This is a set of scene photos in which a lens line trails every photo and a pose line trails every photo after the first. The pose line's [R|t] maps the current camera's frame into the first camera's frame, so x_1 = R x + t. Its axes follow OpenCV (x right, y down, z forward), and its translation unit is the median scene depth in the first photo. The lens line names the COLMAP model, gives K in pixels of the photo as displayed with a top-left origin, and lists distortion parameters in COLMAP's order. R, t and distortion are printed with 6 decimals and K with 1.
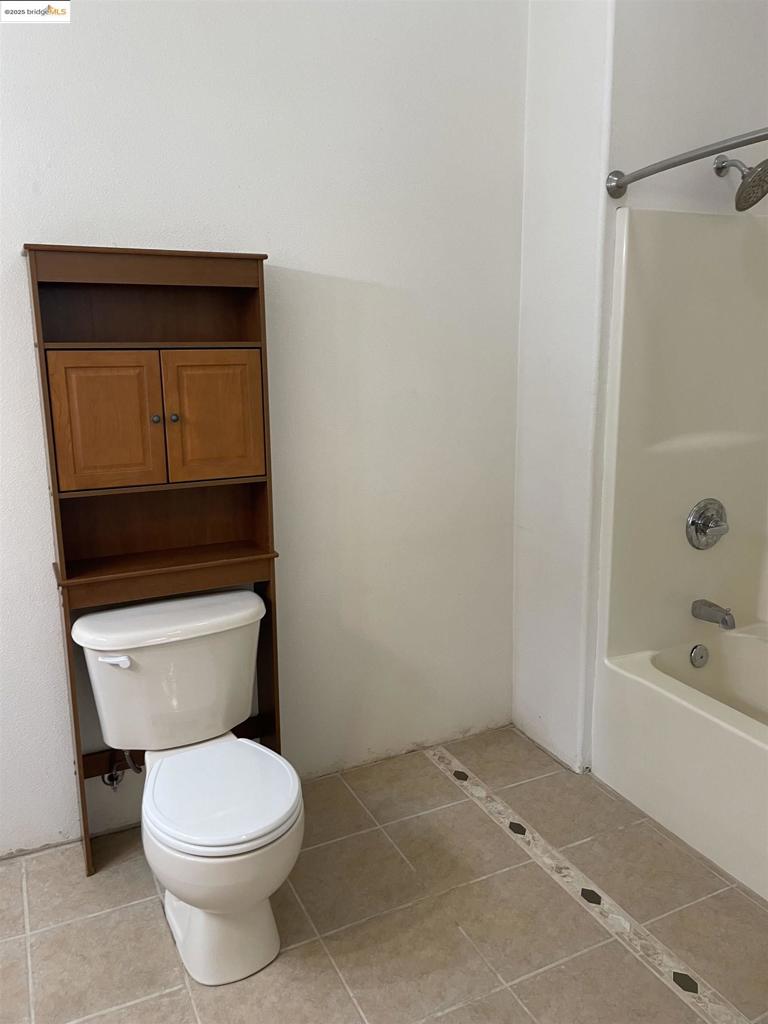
lens RADIAL K [[780.2, 0, 381.0], [0, 780.2, 512.4], [0, 0, 1]] dist [0.044326, -0.040423]
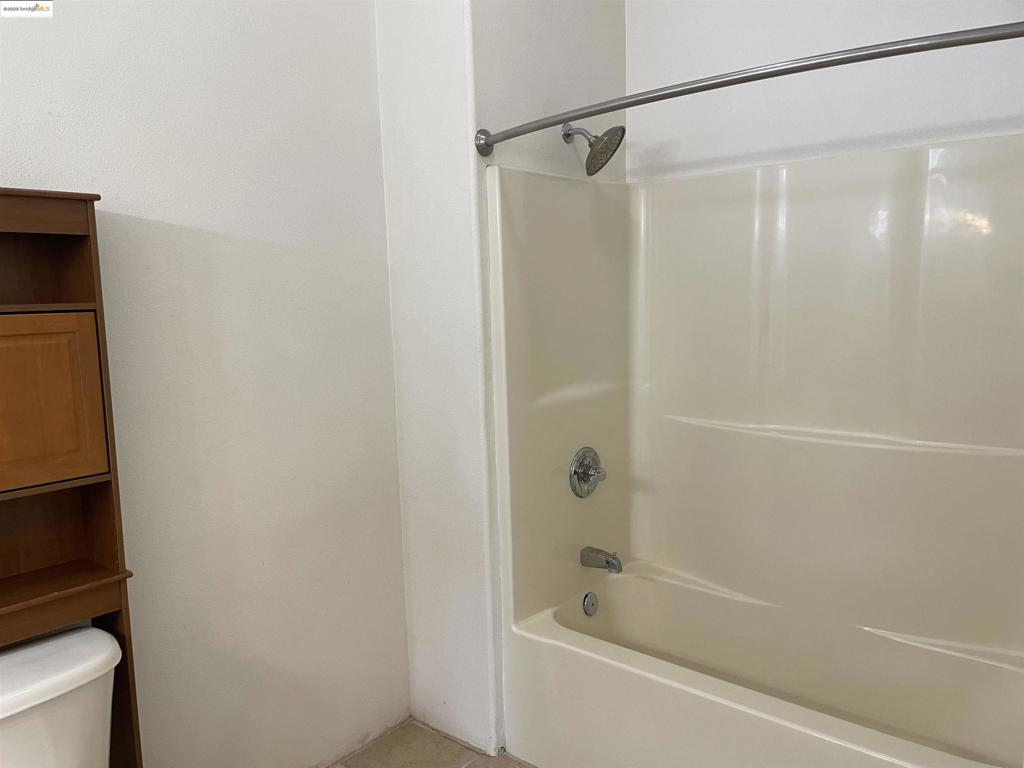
lens RADIAL K [[780.2, 0, 510.7], [0, 780.2, 392.0], [0, 0, 1]] dist [0.044326, -0.040423]
pose [[0.908651, -0.065044, 0.412459, -0.093729], [0.105008, 0.991643, -0.074953, -0.024176], [-0.404137, 0.111418, 0.907887, 0.113476]]
